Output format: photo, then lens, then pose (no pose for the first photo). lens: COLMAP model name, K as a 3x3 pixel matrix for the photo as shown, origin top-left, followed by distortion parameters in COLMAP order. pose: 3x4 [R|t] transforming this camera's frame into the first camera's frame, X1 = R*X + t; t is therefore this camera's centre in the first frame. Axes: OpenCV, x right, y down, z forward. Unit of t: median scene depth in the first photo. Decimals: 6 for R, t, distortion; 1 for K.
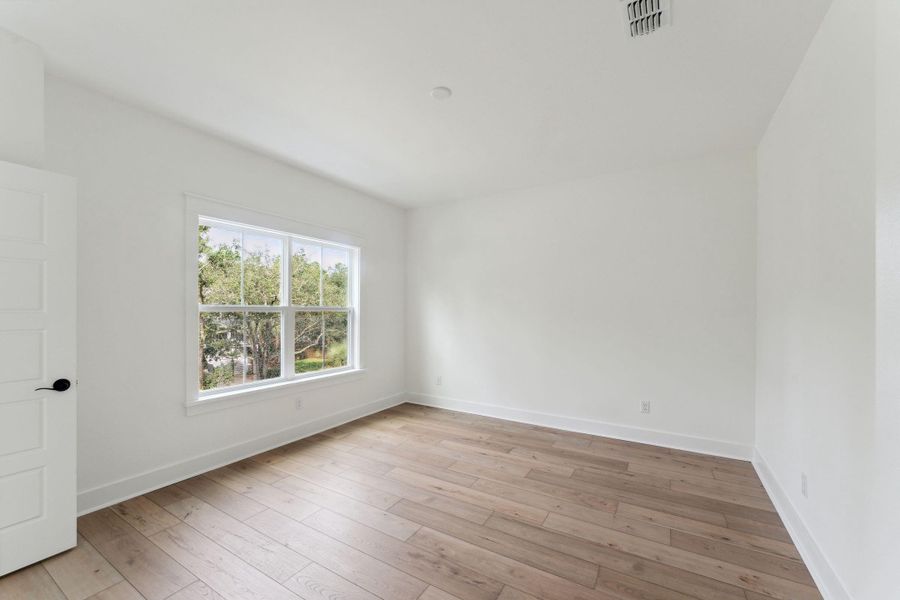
lens RADIAL K [[367.7, 0, 443.7], [0, 367.7, 301.4], [0, 0, 1]] dist [-0.007300, 0.000080]
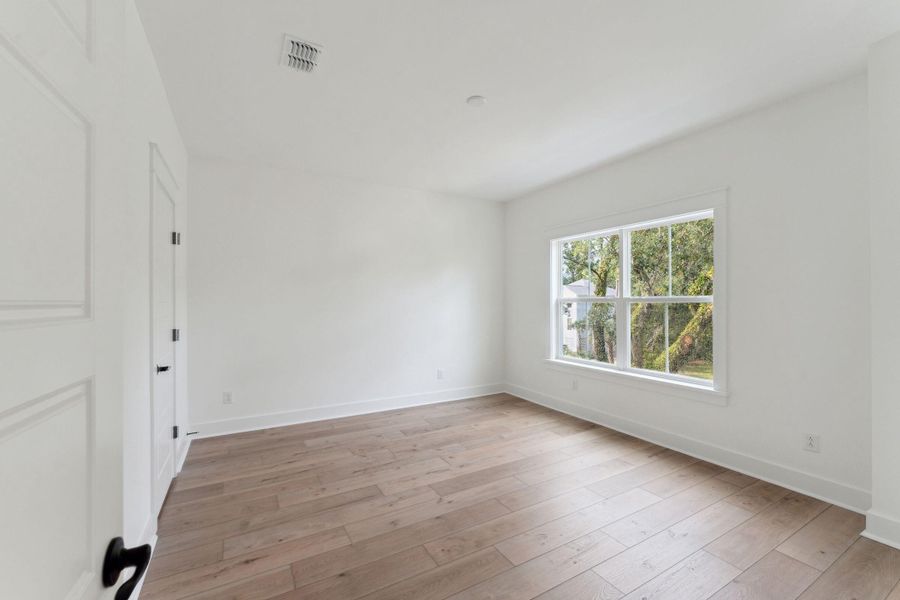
lens RADIAL K [[367.7, 0, 443.7], [0, 367.7, 301.4], [0, 0, 1]] dist [-0.007300, 0.000080]
pose [[-0.489082, 0.010876, -0.872170, 0.664531], [0.037221, 0.999272, -0.008411, 0.010594], [0.871443, -0.036577, -0.489131, 1.011193]]
